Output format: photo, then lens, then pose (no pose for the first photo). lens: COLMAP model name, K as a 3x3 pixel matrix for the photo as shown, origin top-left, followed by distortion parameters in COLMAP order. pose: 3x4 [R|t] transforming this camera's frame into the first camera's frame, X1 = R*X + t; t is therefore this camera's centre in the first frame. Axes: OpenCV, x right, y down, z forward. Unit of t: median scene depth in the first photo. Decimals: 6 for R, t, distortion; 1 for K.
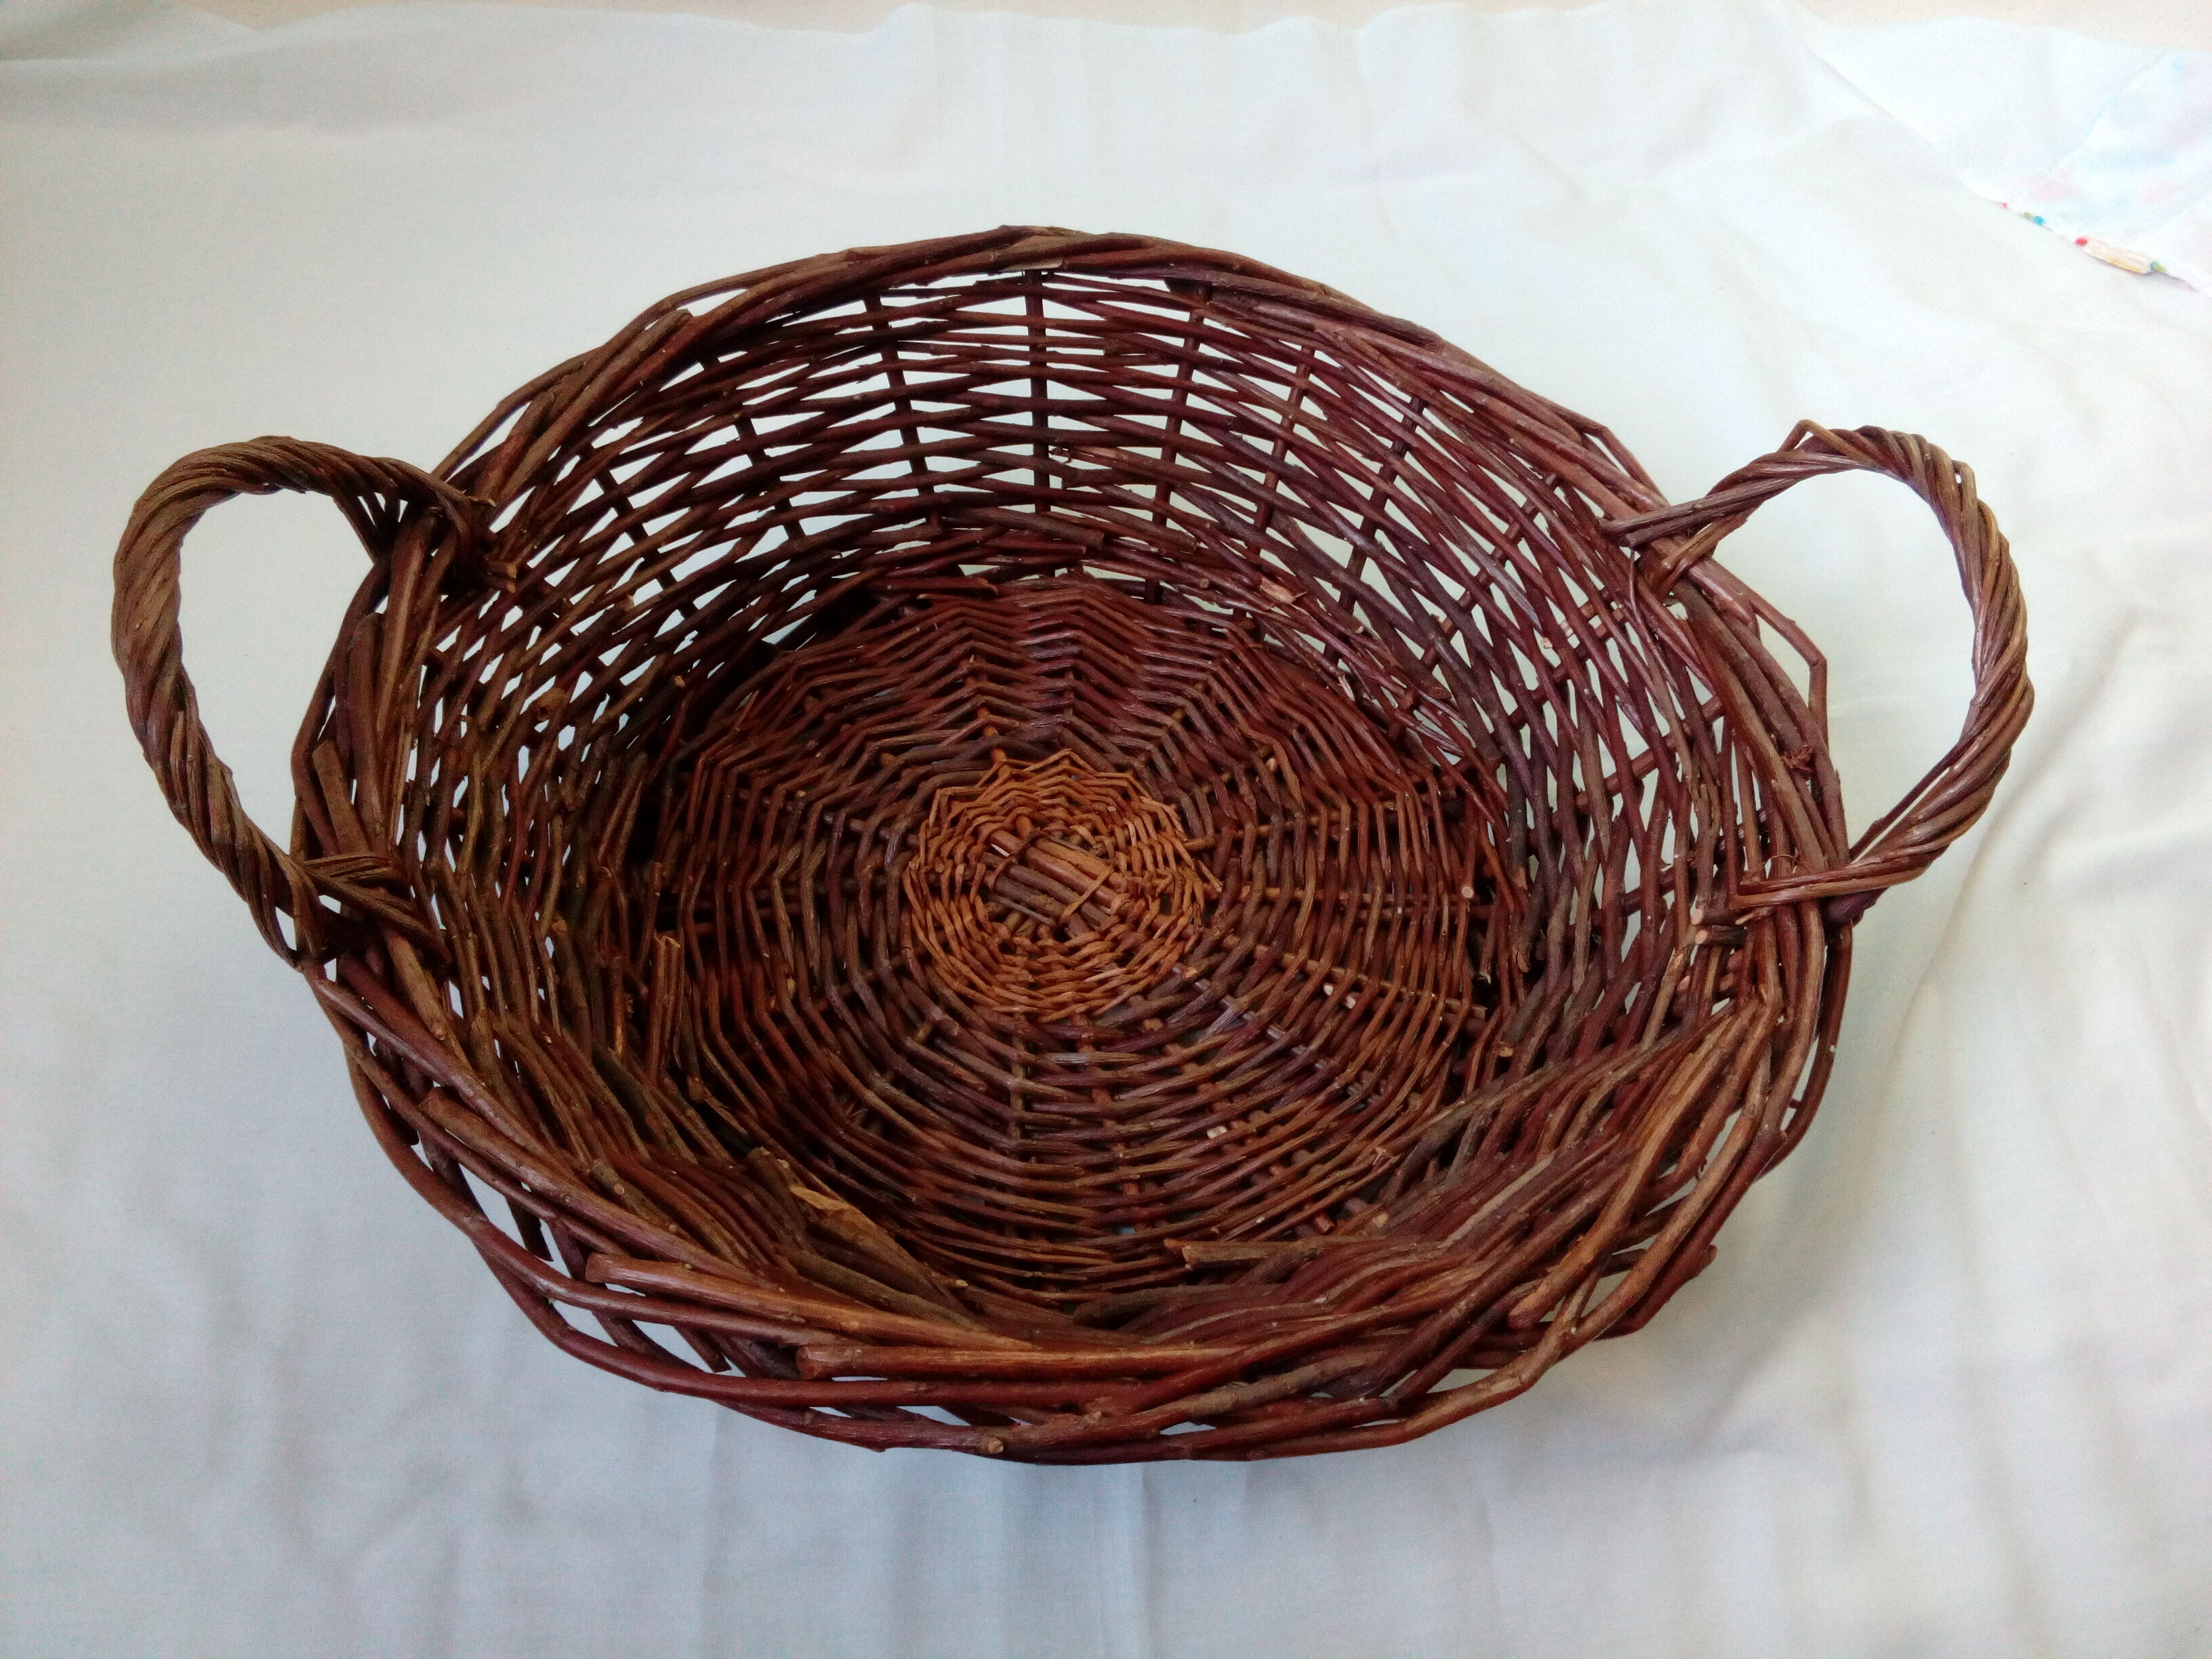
lens RADIAL K [[1731.6, 0, 1106.0], [0, 1731.6, 829.5], [0, 0, 1]] dist [0.158980, -0.277896]
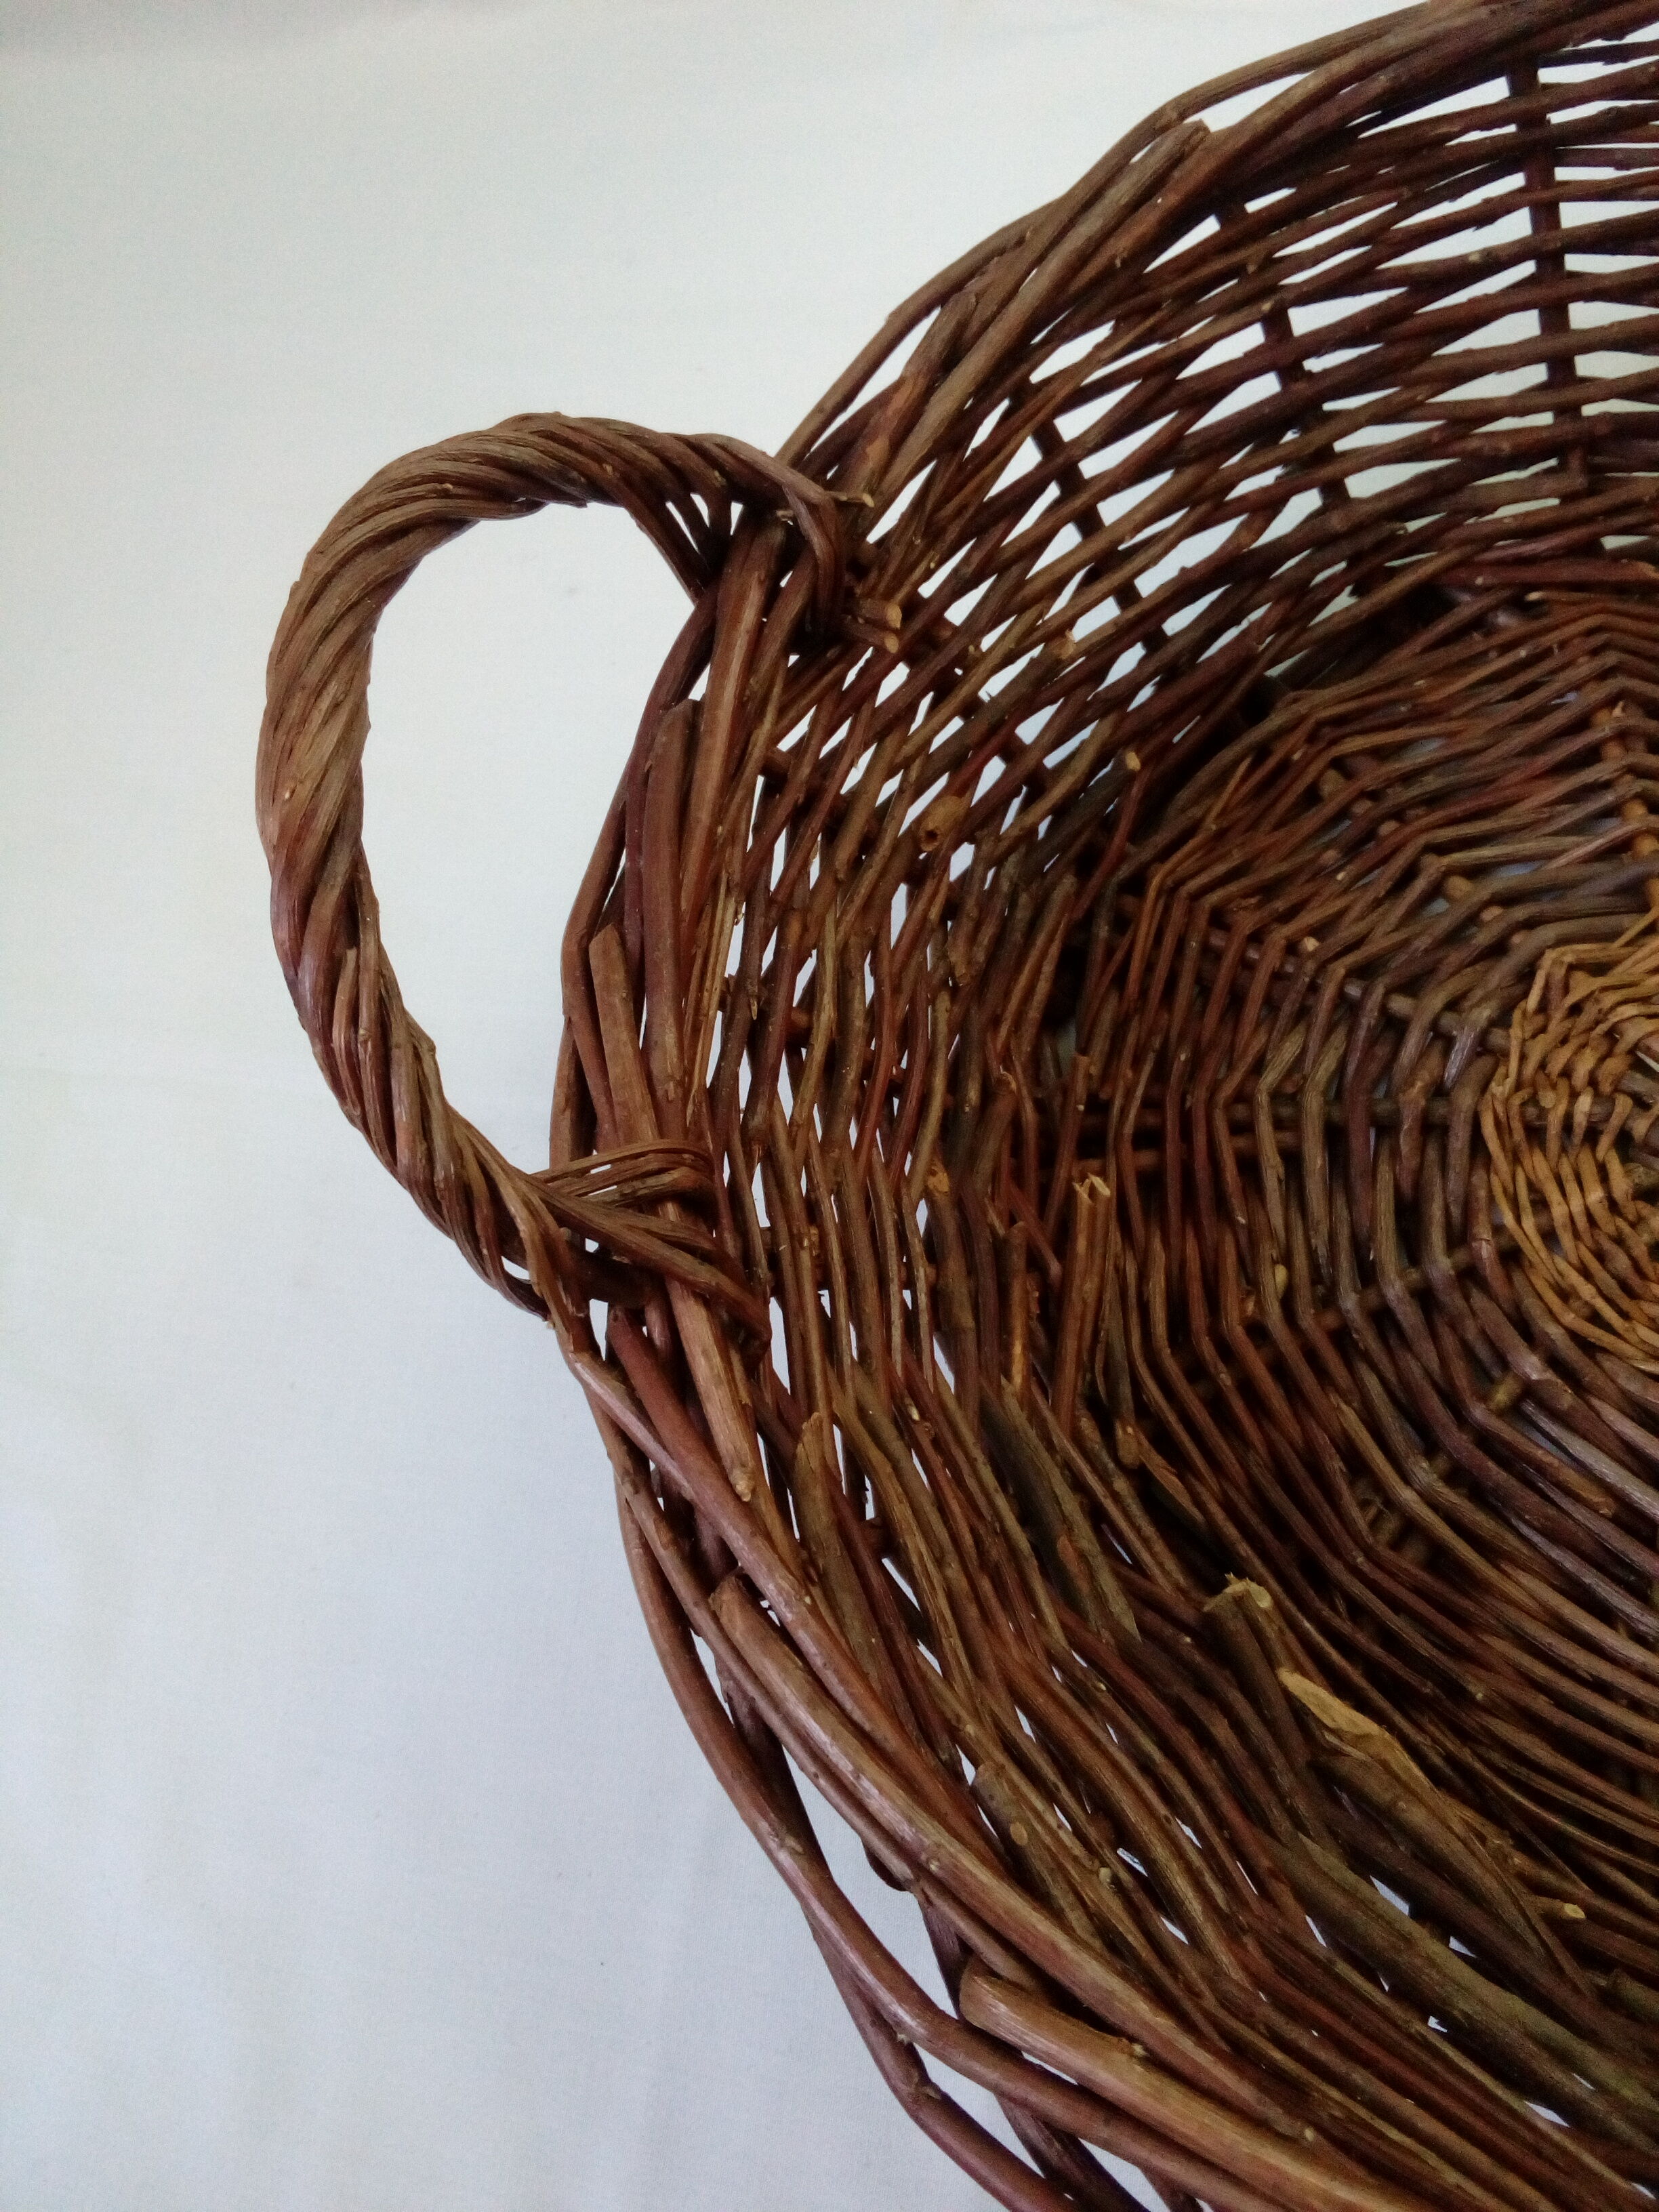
lens RADIAL K [[1731.6, 0, 798.9], [0, 1731.6, 1105.6], [0, 0, 1]] dist [0.158980, -0.277896]
pose [[0.925803, 0.106408, -0.362722, -0.113755], [-0.025317, 0.974862, 0.221367, -0.102954], [0.377159, -0.195760, 0.905223, 0.355509]]
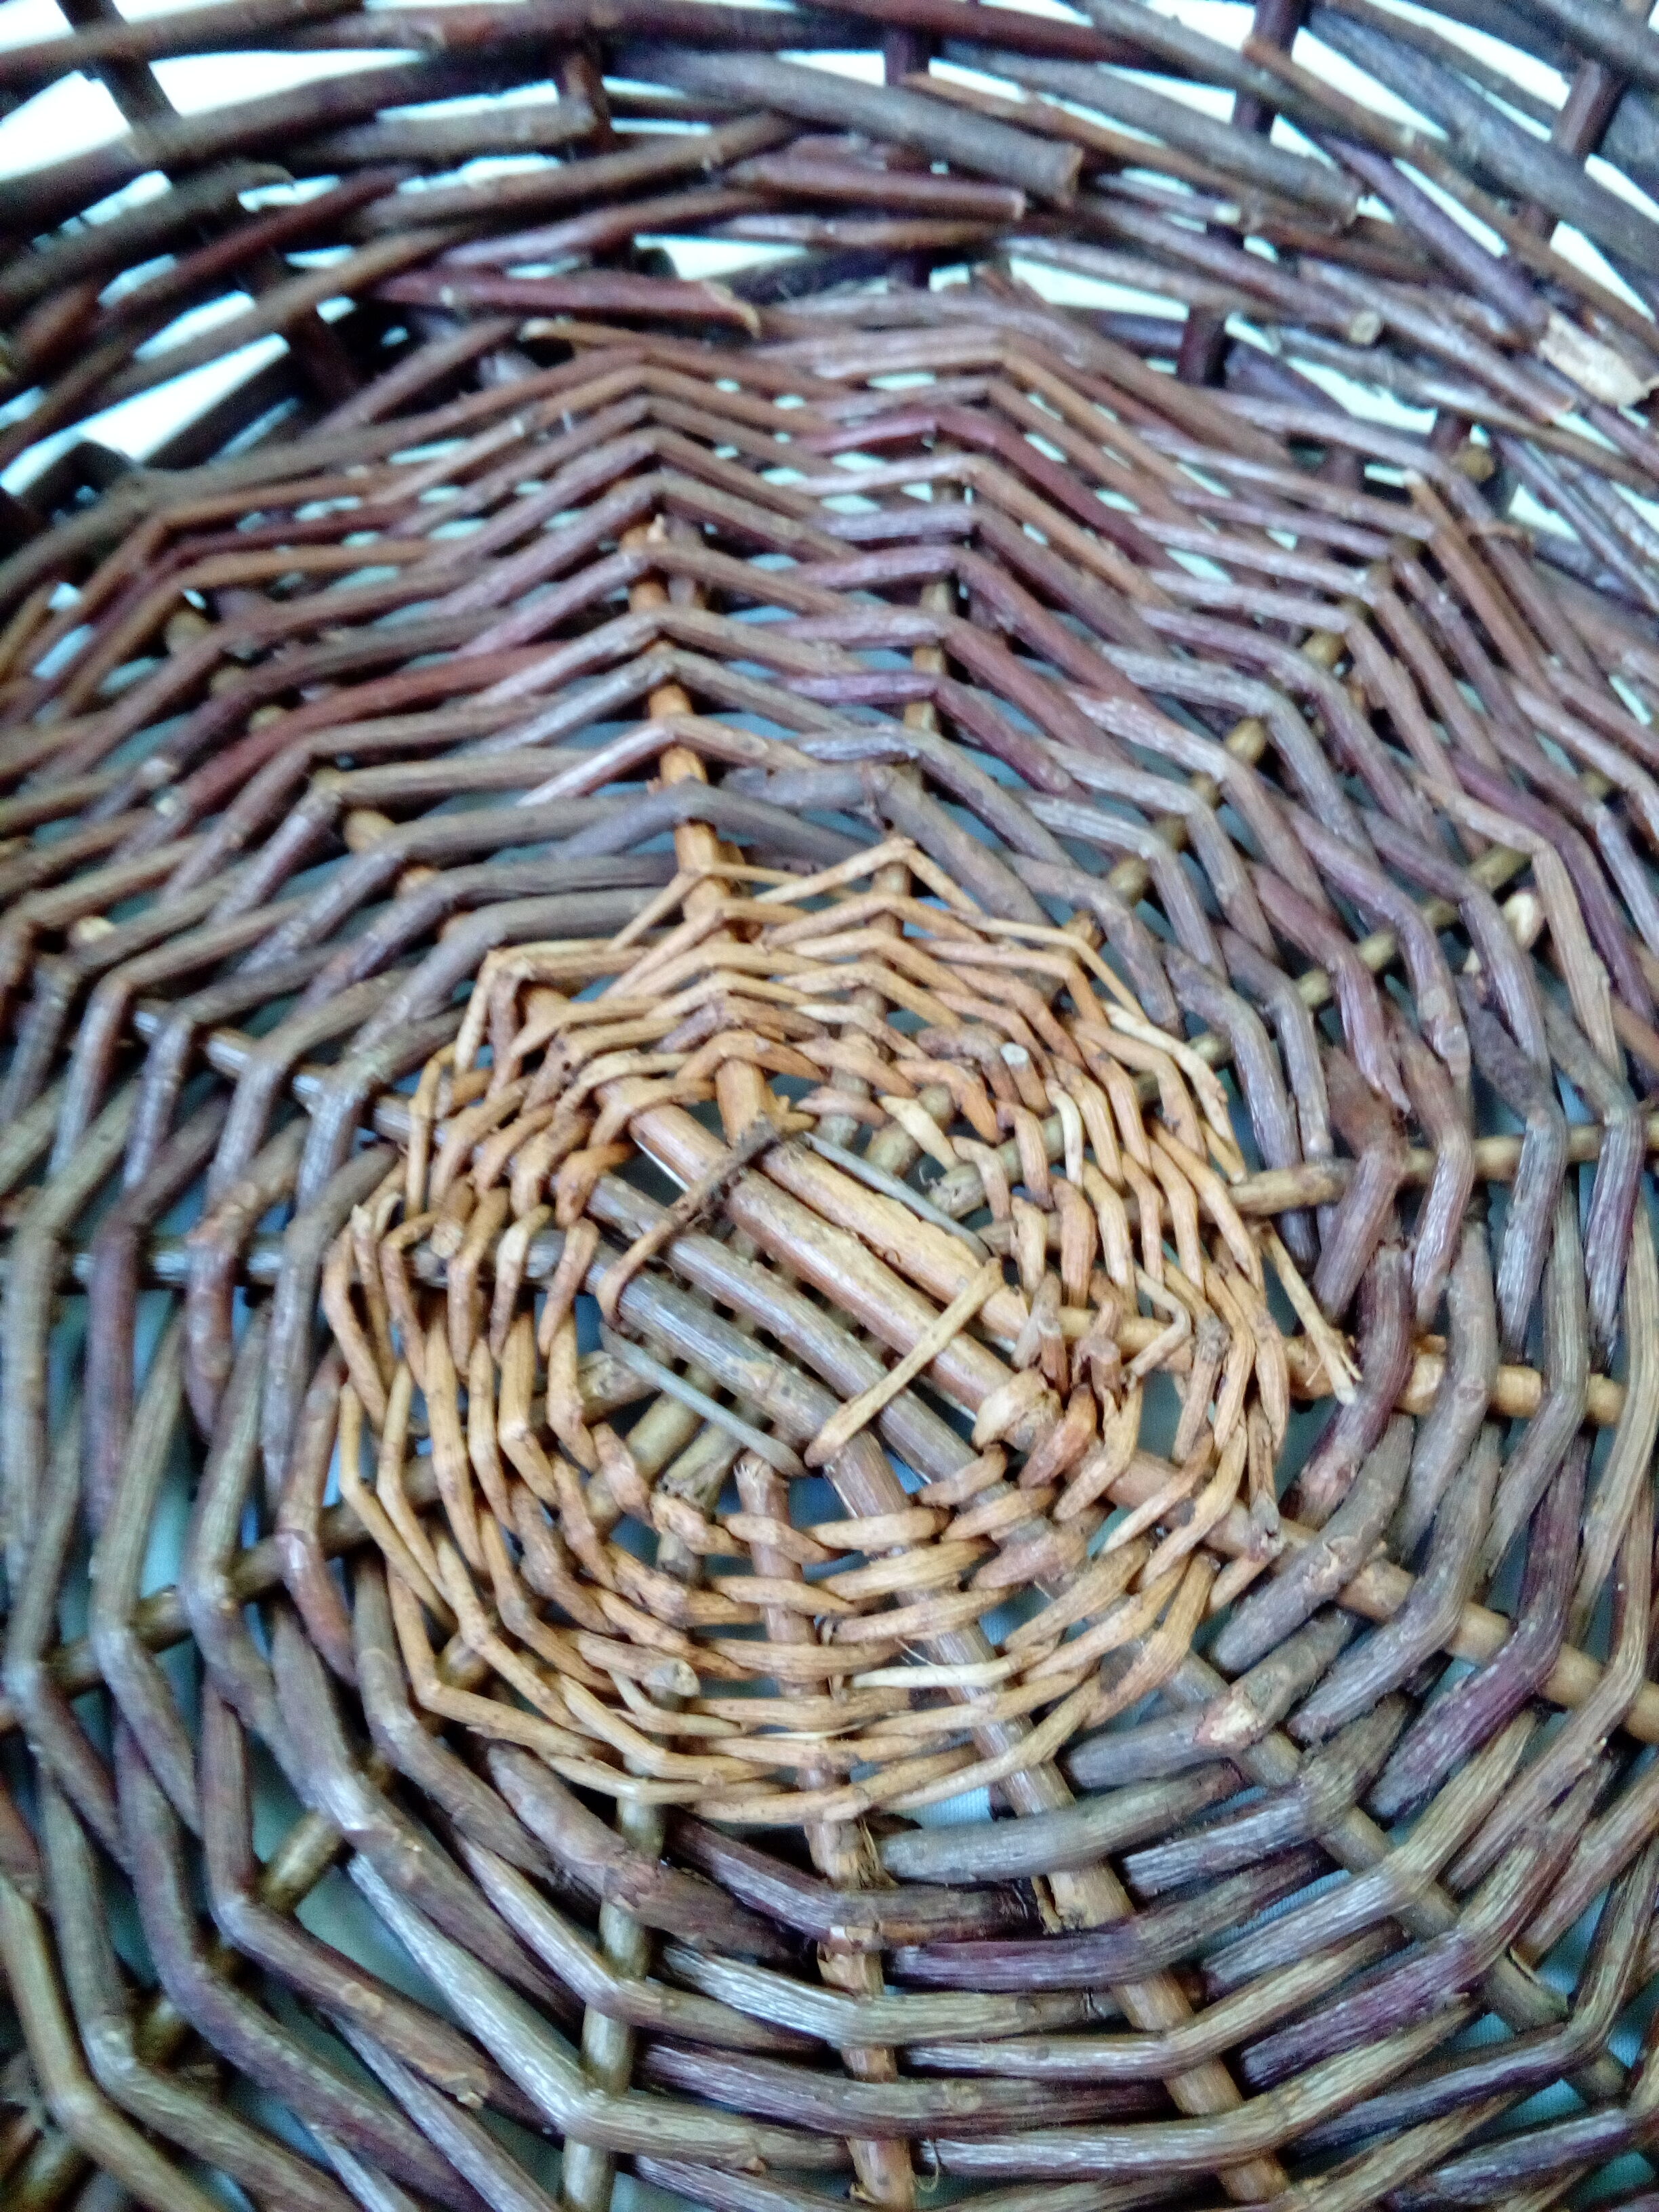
lens RADIAL K [[1731.6, 0, 798.9], [0, 1731.6, 1105.6], [0, 0, 1]] dist [0.158980, -0.277896]
pose [[0.989014, 0.095465, -0.112858, 0.000899], [-0.065192, 0.966920, 0.246608, -0.083621], [0.132667, -0.236542, 0.962521, 0.708897]]
